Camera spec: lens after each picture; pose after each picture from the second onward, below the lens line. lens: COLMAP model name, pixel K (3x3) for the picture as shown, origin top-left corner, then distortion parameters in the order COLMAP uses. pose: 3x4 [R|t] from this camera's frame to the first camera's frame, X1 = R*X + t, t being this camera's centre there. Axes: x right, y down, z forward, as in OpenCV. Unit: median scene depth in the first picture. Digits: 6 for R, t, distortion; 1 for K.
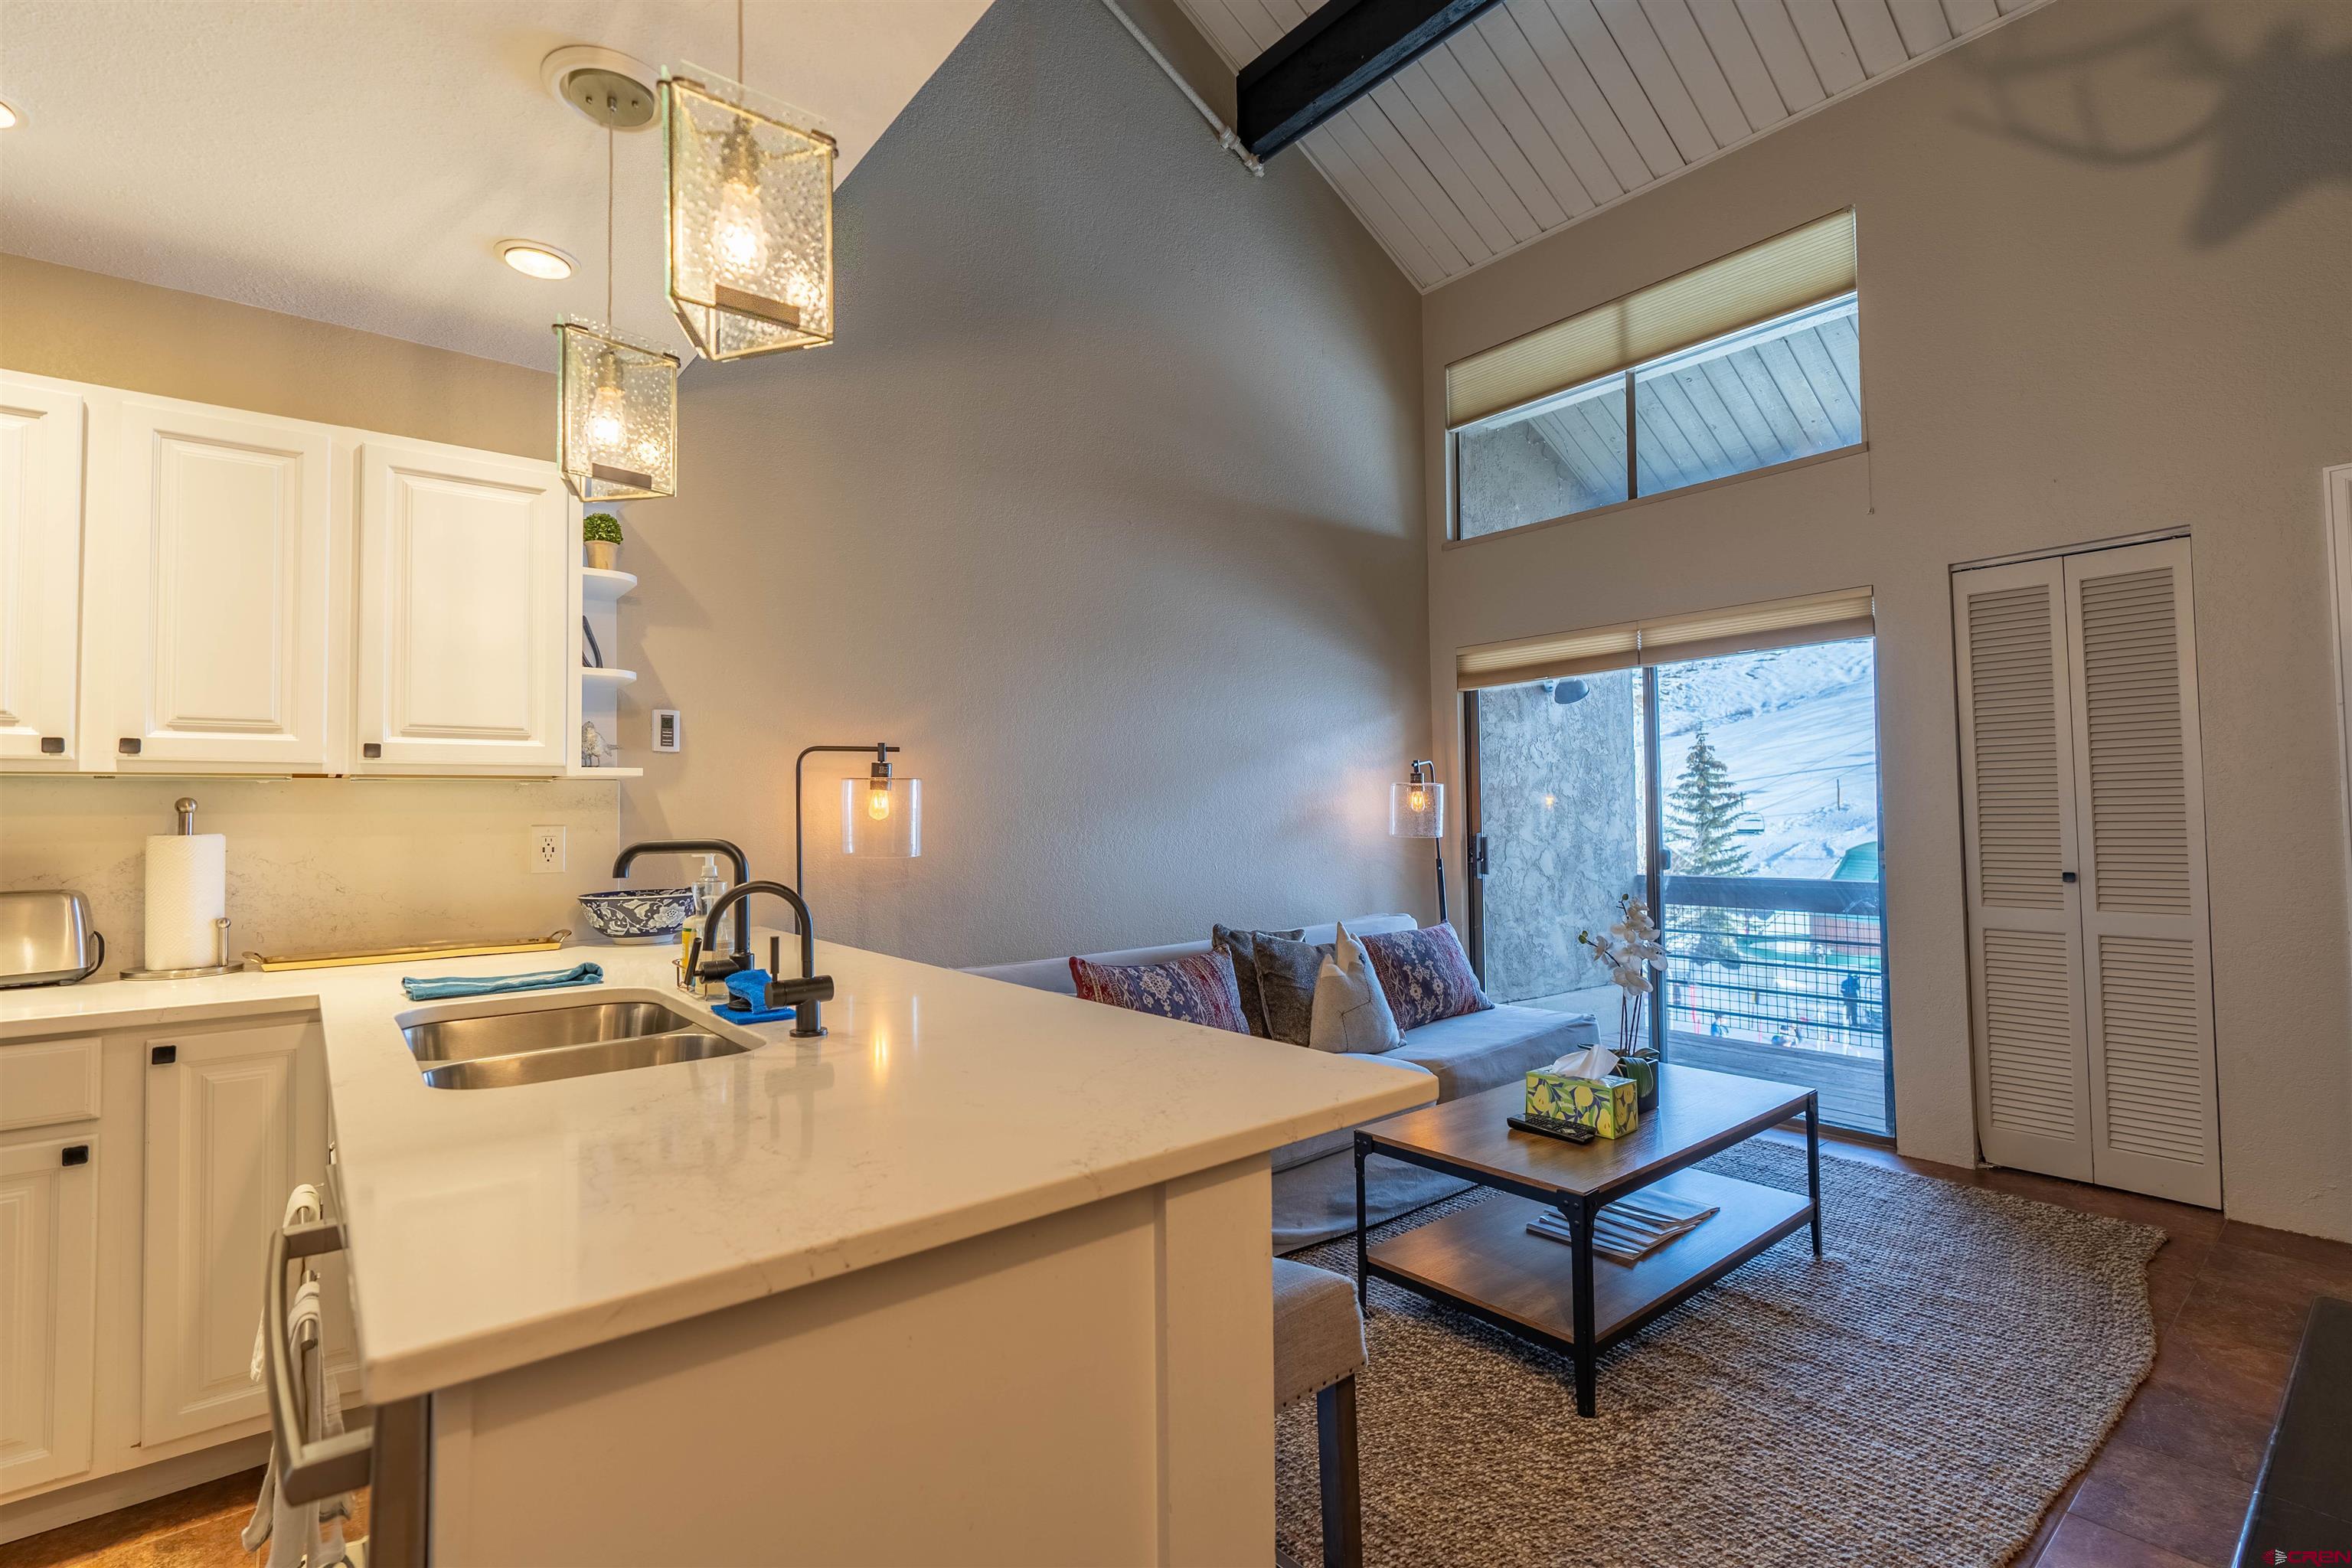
lens RADIAL K [[1067.4, 0, 1172.0], [0, 1067.4, 778.7], [0, 0, 1]] dist [-0.007206, 0.000701]
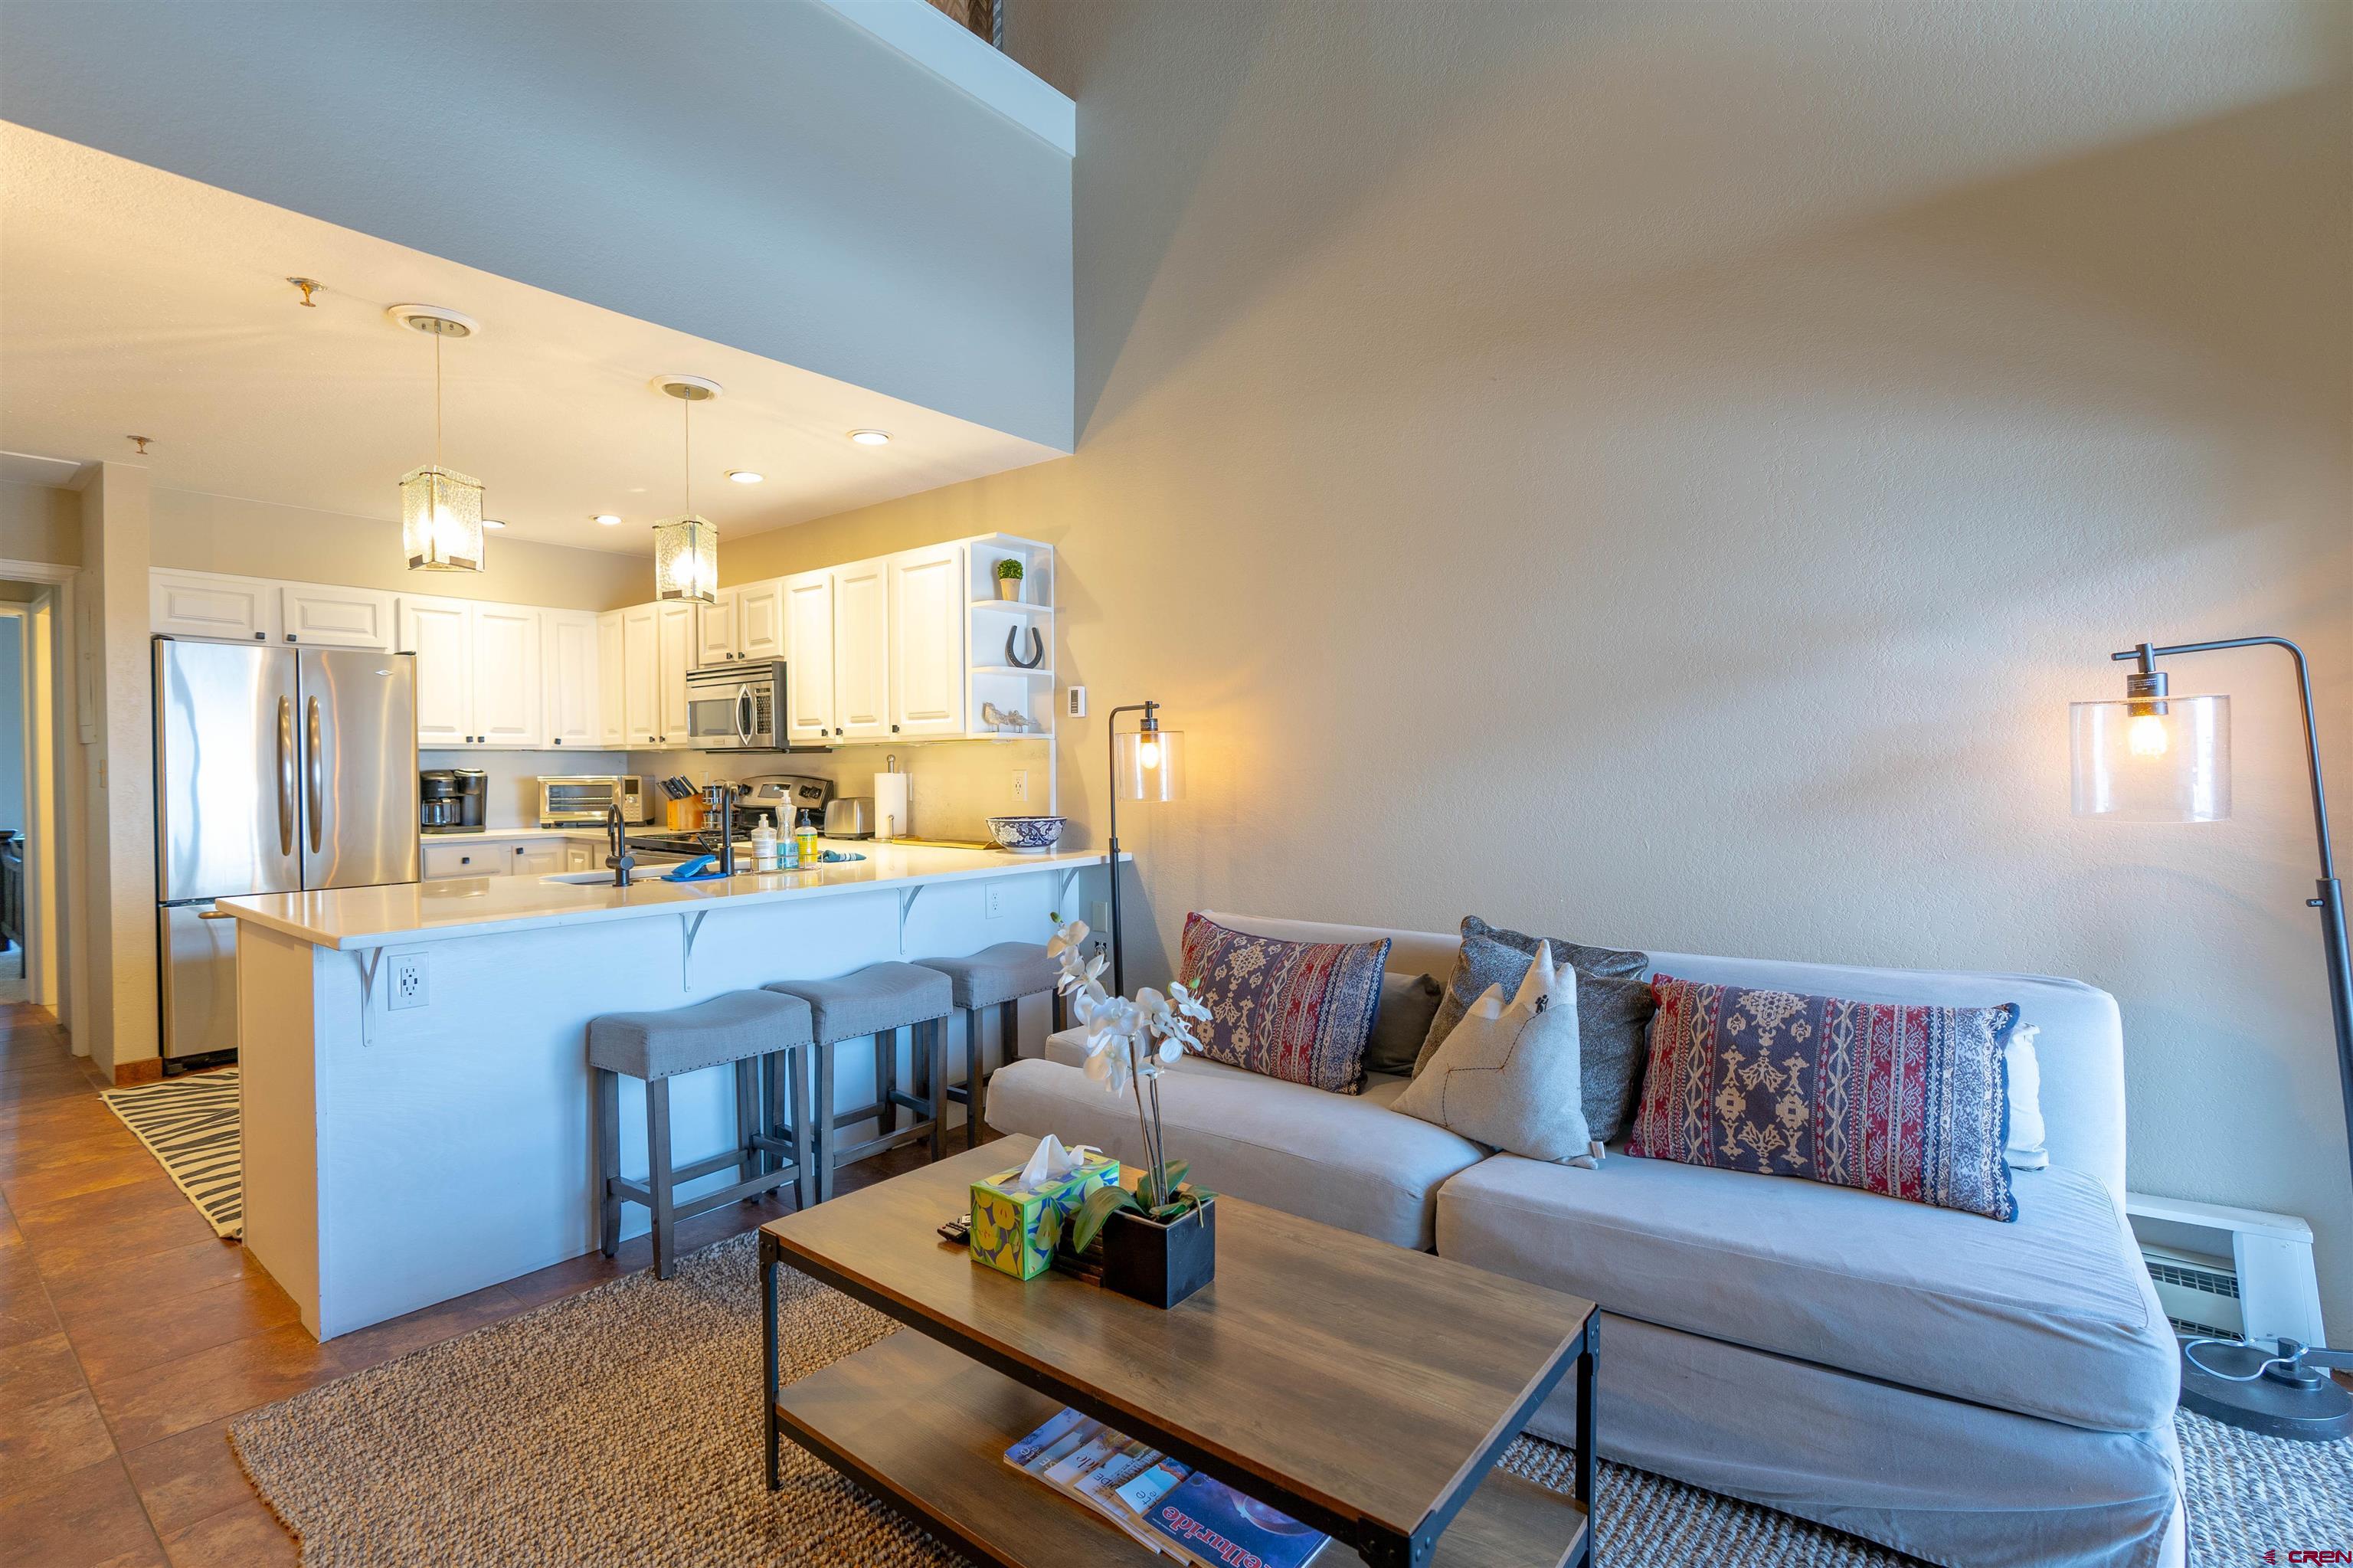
lens RADIAL K [[1098.3, 0, 1163.3], [0, 1098.3, 783.0], [0, 0, 1]] dist [-0.001087, 0.000436]
pose [[0.204474, 0.027488, -0.978486, 1.197364], [0.039245, 0.998572, 0.036253, 0.015935], [0.978085, -0.045814, 0.203103, 1.057877]]
